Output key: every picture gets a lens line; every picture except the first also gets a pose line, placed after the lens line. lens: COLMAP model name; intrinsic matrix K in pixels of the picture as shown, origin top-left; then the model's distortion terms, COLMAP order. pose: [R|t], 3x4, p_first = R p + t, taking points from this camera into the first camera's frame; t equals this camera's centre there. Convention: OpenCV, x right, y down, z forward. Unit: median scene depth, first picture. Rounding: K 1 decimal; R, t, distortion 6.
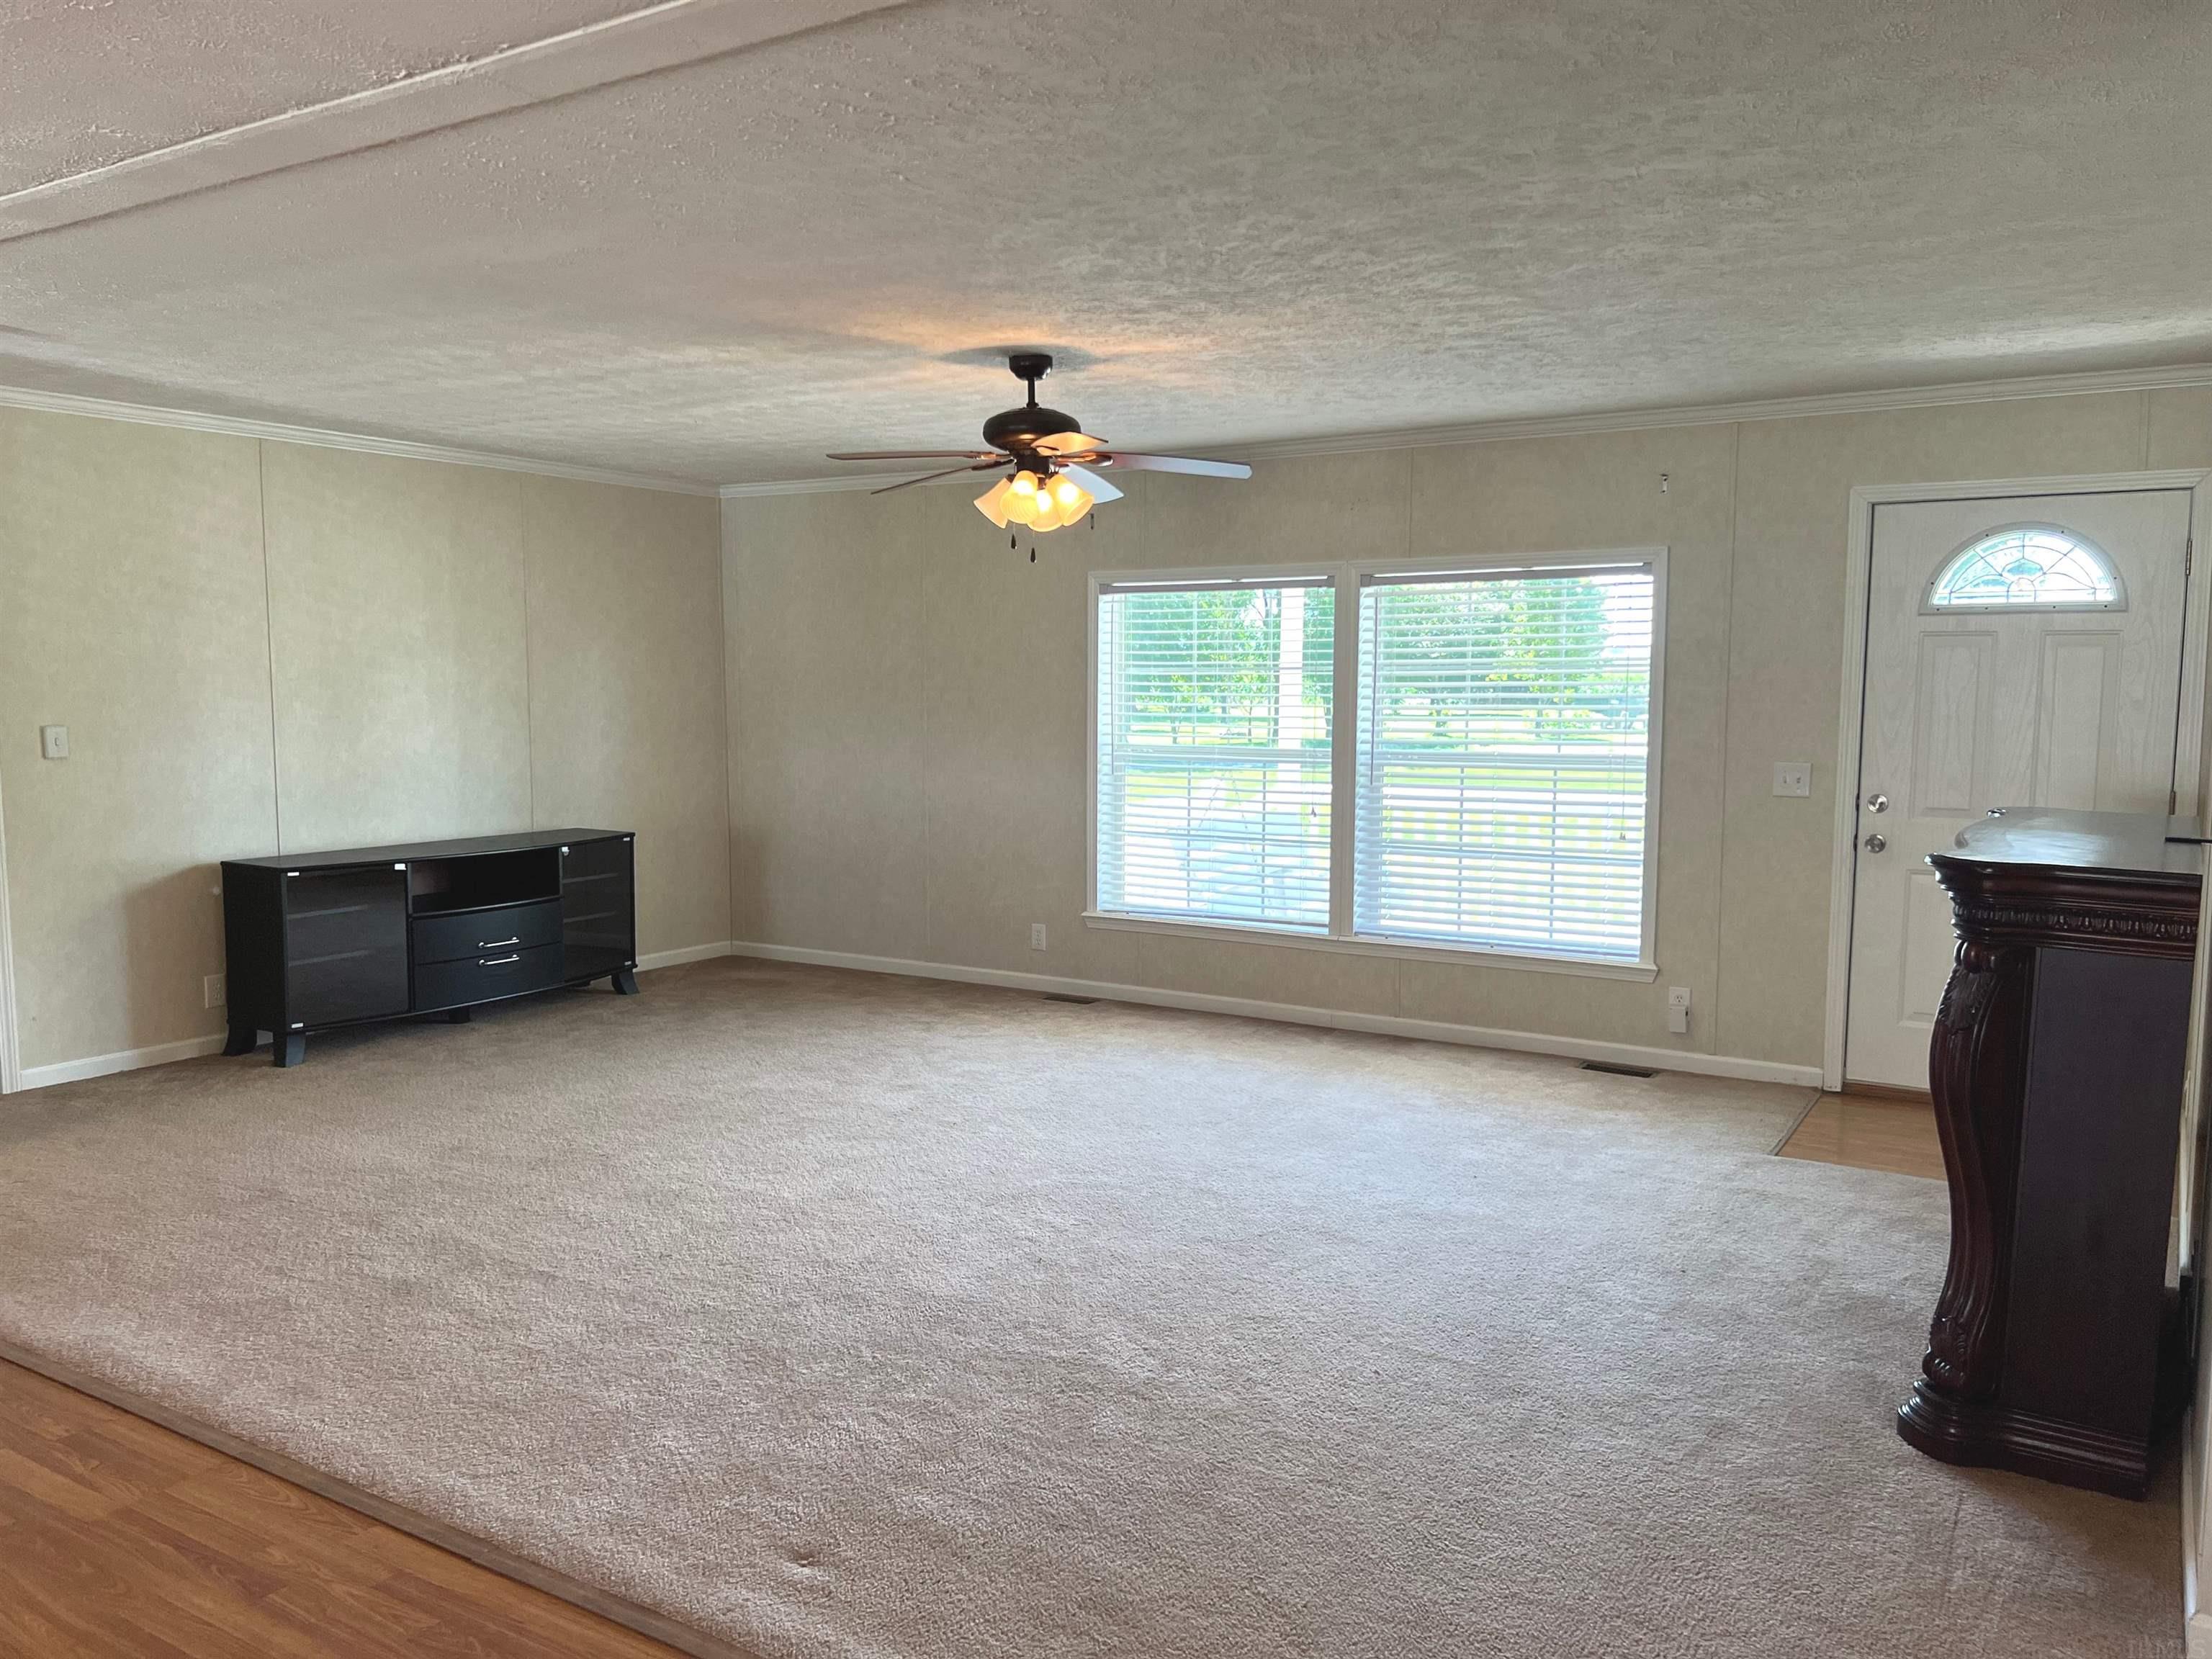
lens RADIAL K [[1671.9, 0, 1089.4], [0, 1671.9, 829.4], [0, 0, 1]] dist [0.043797, -0.030442]
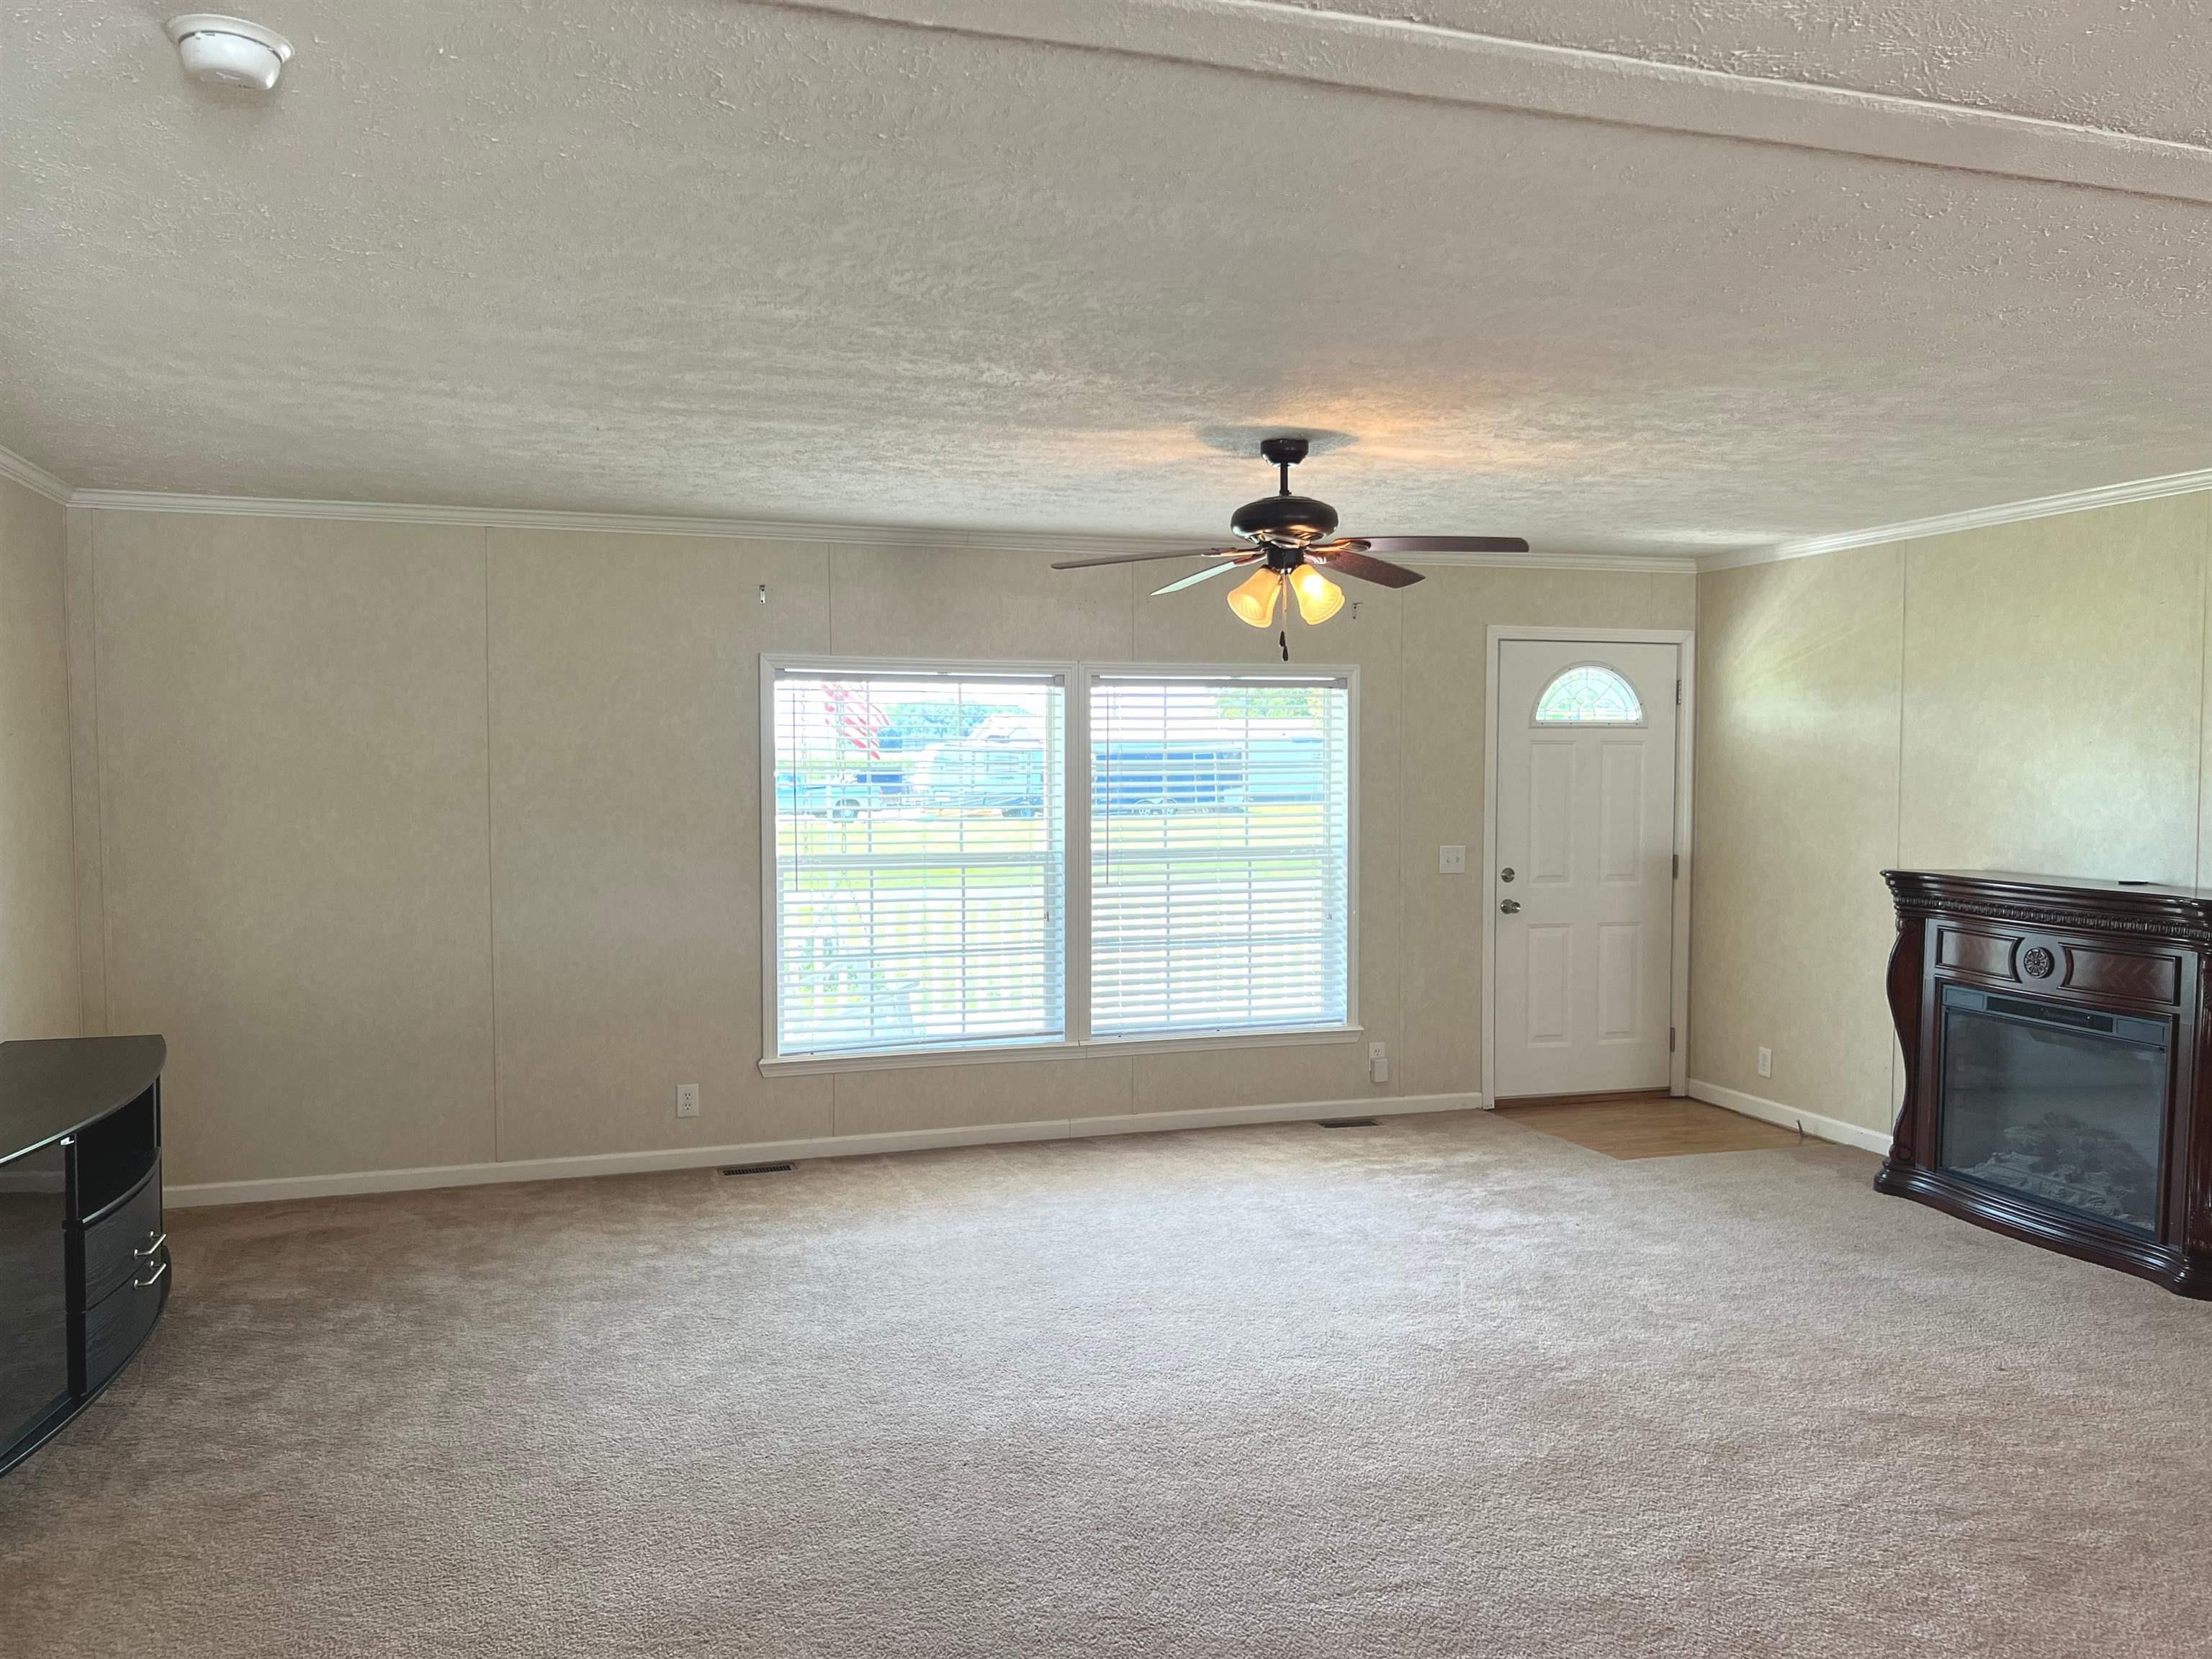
lens RADIAL K [[1671.9, 0, 1098.1], [0, 1671.9, 835.7], [0, 0, 1]] dist [0.043797, -0.030442]
pose [[0.632846, -0.037998, 0.773345, -0.639194], [0.070431, 0.997479, -0.008625, -0.050502], [-0.771067, 0.059926, 0.633927, 0.394422]]
